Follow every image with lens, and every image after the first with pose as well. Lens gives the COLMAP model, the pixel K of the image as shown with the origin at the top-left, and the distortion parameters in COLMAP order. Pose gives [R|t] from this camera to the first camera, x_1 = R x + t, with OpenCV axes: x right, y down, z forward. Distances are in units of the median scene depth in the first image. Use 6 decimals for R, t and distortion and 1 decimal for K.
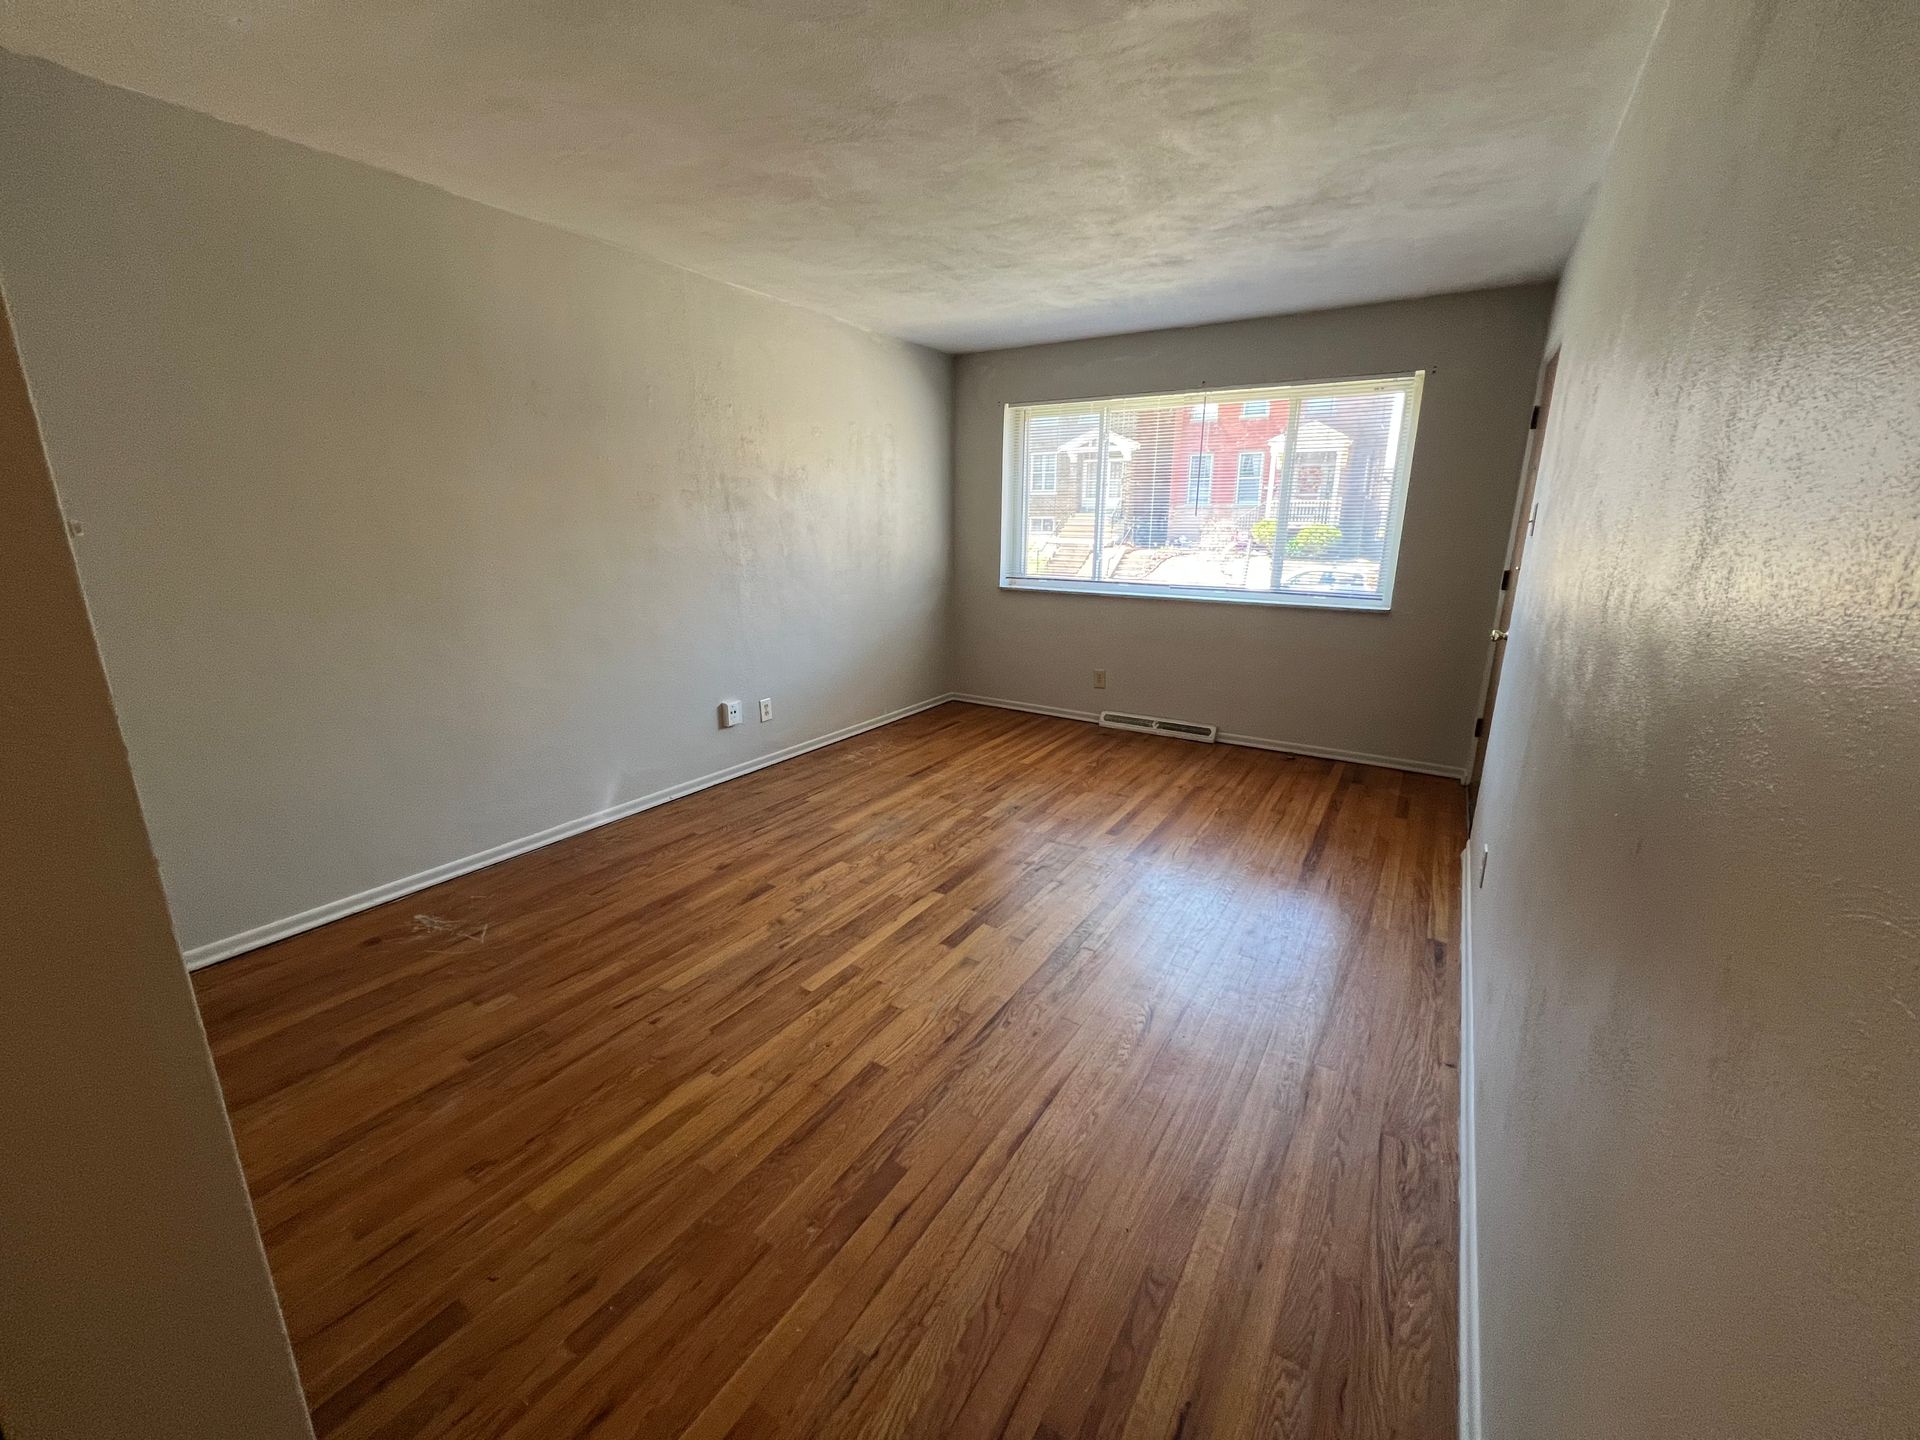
lens RADIAL K [[765.4, 0, 958.6], [0, 765.4, 712.5], [0, 0, 1]] dist [0.000314, 0.000157]
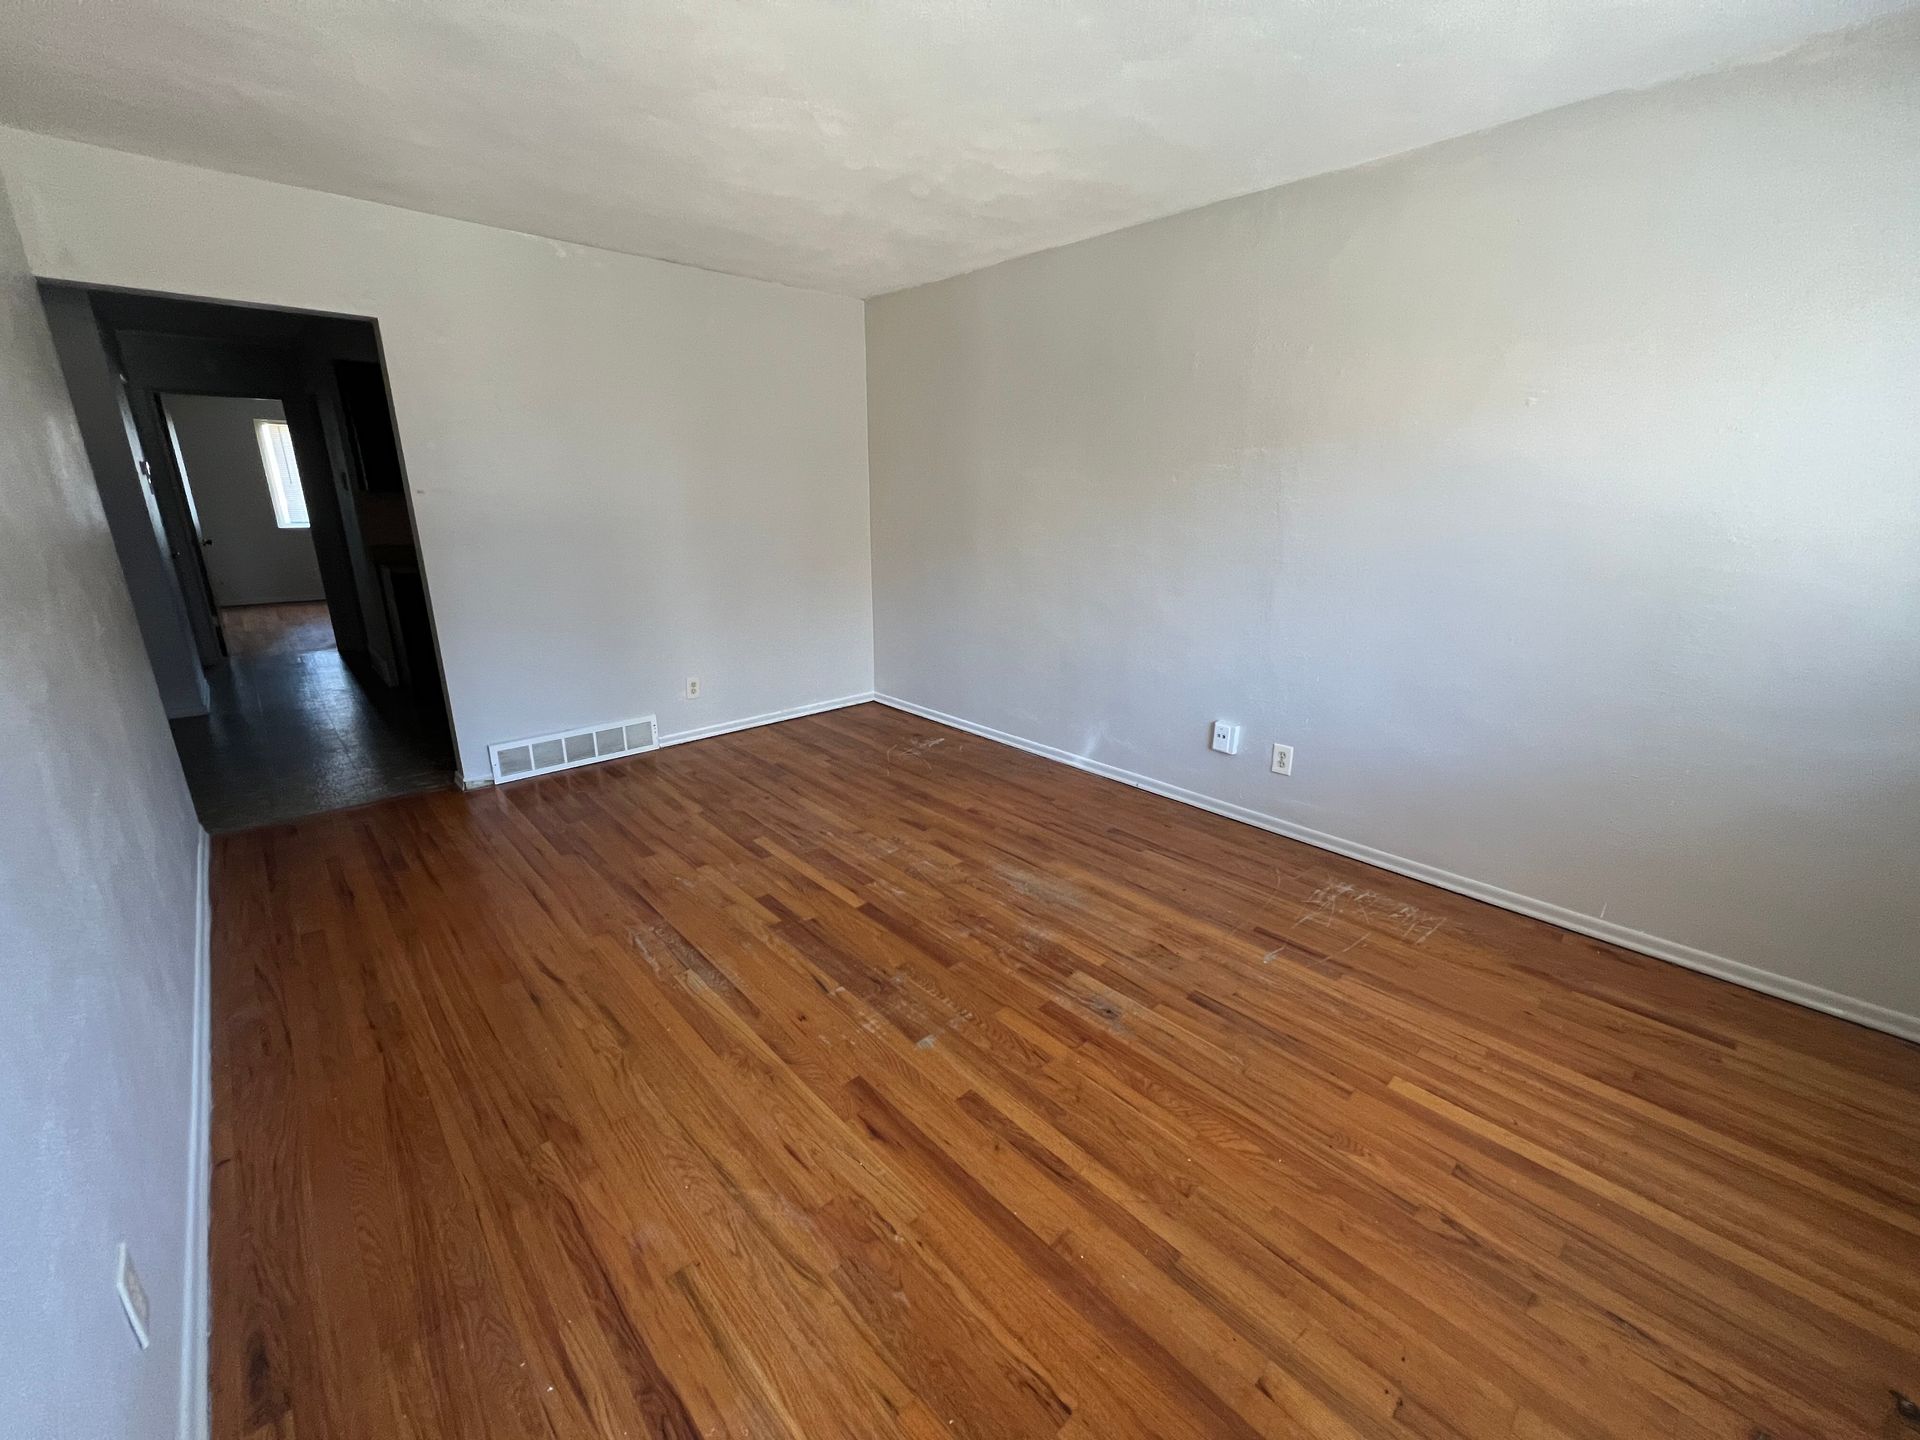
lens RADIAL K [[765.4, 0, 958.6], [0, 765.4, 712.5], [0, 0, 1]] dist [0.000314, 0.000157]
pose [[-0.249917, 0.265321, -0.931207, 0.620735], [-0.246657, 0.912552, 0.326204, -0.256918], [0.936324, 0.311213, -0.162618, 0.986608]]
